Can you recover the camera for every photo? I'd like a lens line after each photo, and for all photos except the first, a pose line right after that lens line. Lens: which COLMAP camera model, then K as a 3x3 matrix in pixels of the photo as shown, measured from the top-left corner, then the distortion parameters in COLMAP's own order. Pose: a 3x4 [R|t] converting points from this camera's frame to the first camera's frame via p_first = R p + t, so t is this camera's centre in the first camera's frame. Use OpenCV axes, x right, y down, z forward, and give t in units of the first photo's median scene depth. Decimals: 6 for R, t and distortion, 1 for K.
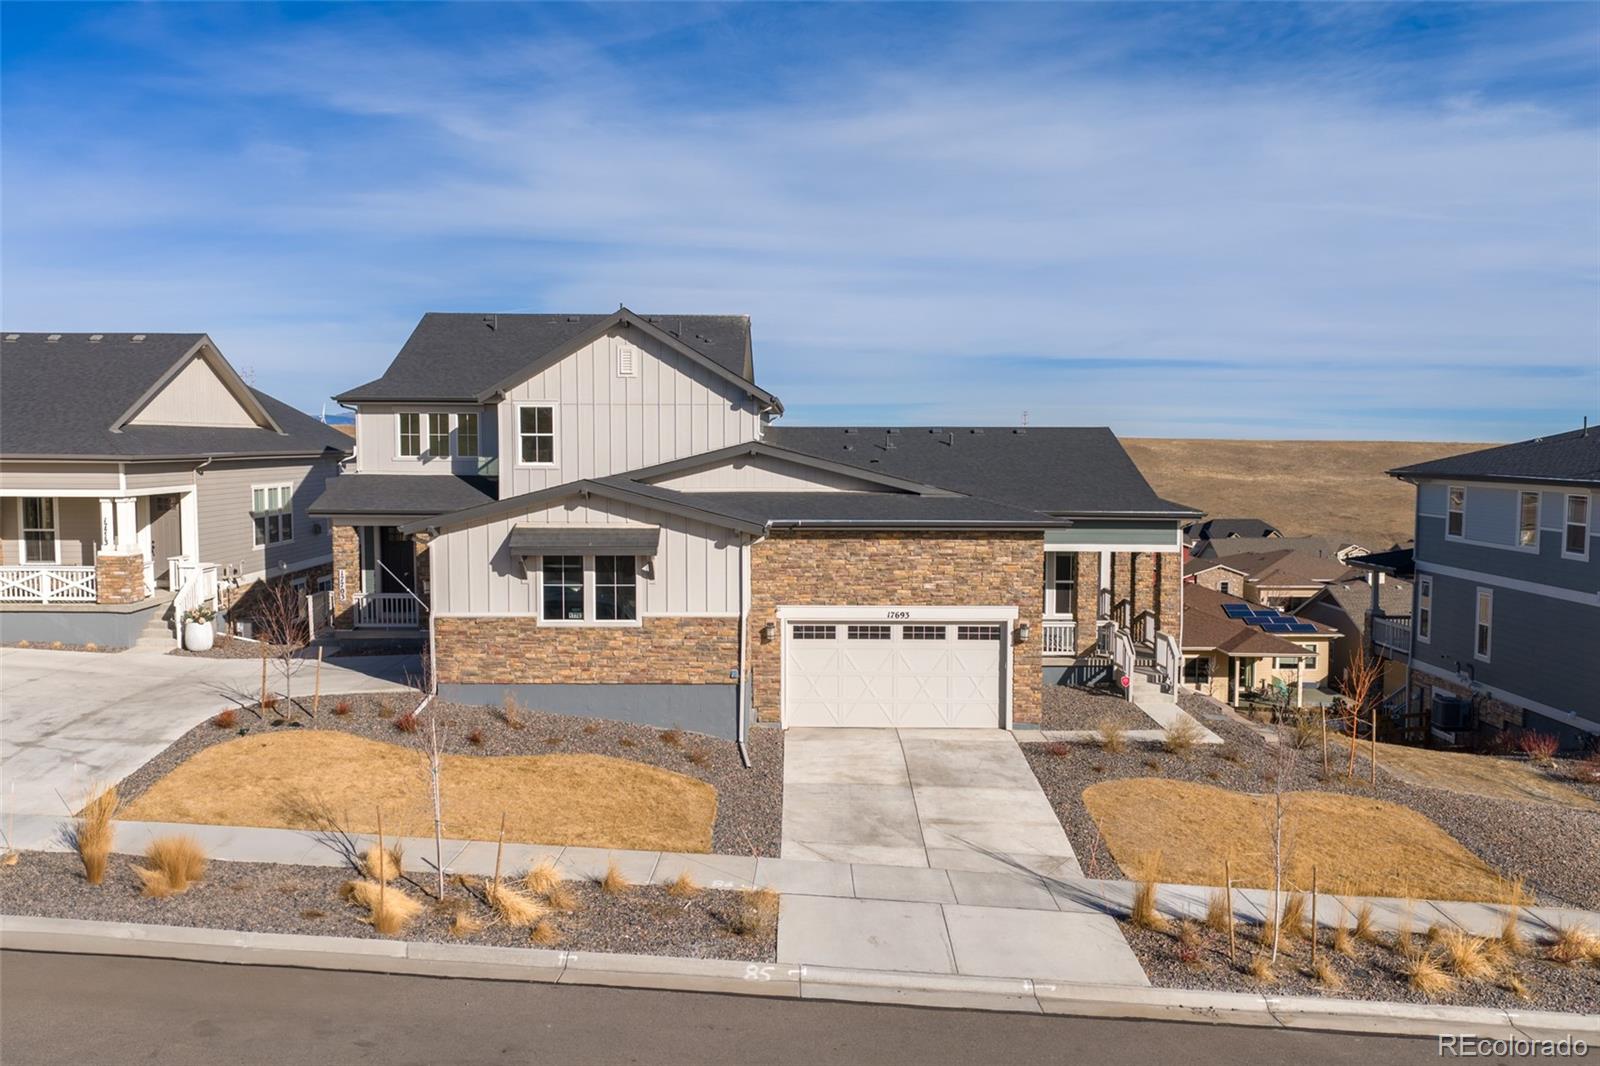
lens RADIAL K [[1316.5, 0, 807.0], [0, 1316.5, 534.2], [0, 0, 1]] dist [0.016226, -0.005042]
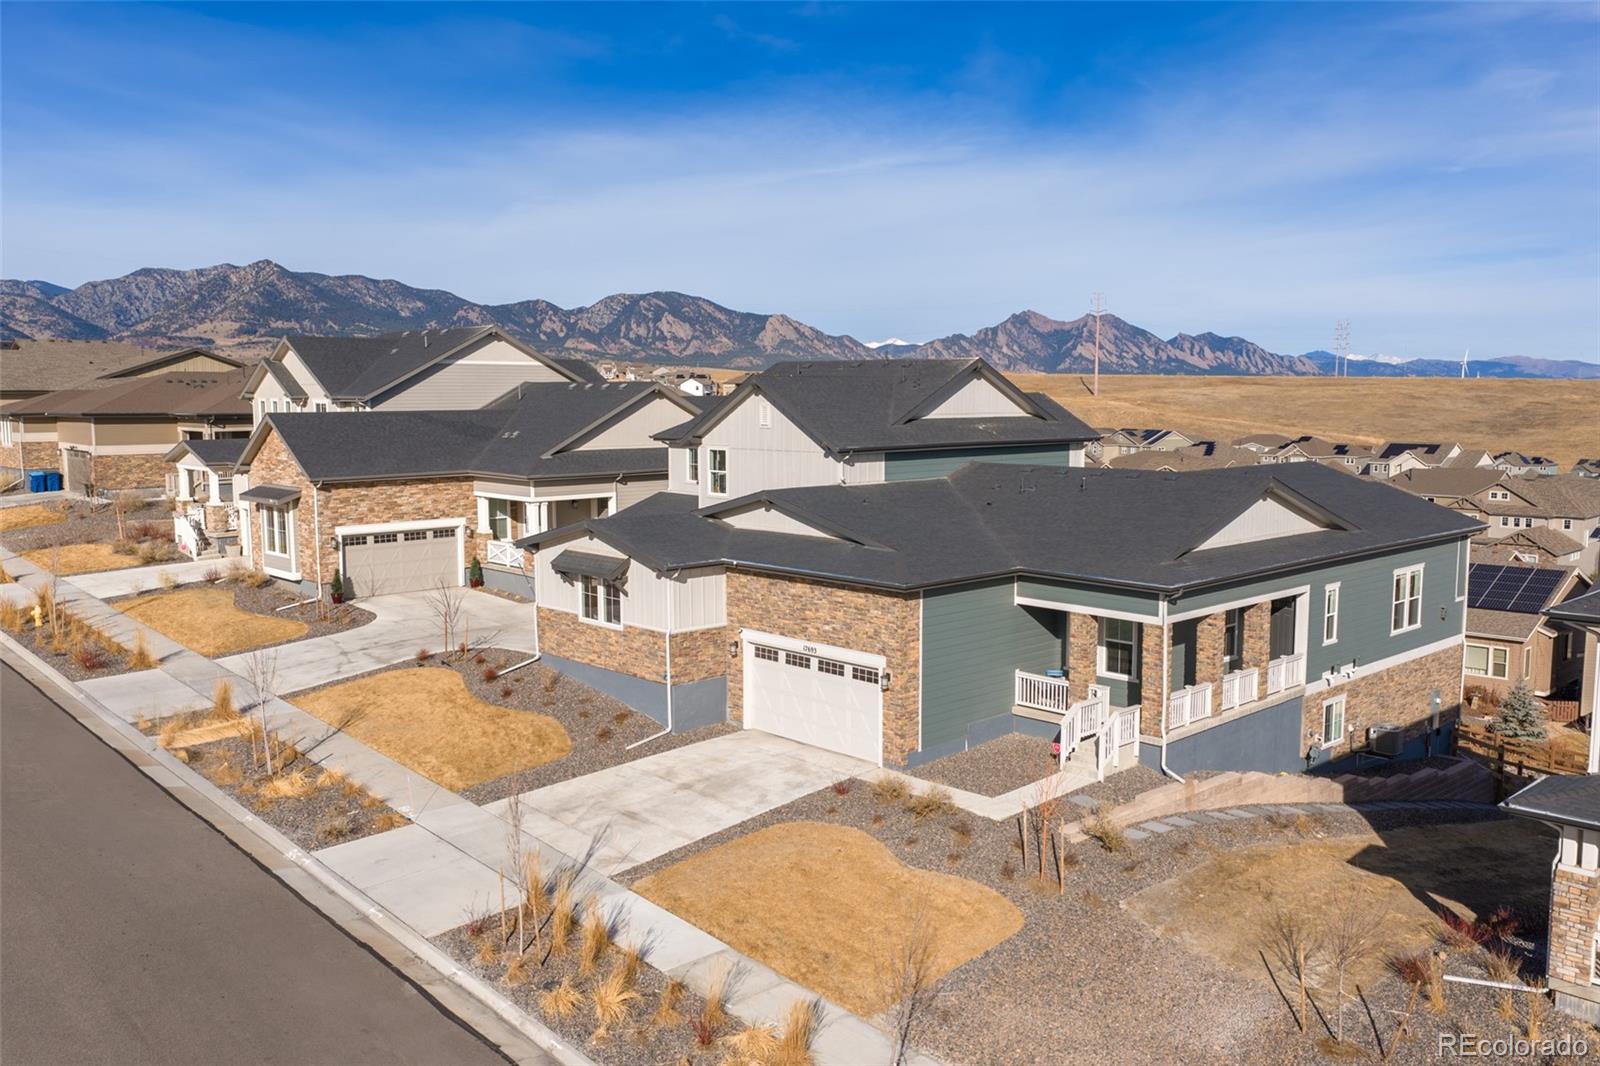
lens RADIAL K [[1316.5, 0, 810.9], [0, 1316.5, 532.6], [0, 0, 1]] dist [0.016226, -0.005042]
pose [[0.697751, 0.074909, -0.712413, 0.890609], [-0.050675, 0.997187, 0.055220, -0.105405], [0.714546, -0.002428, 0.699584, 0.192255]]
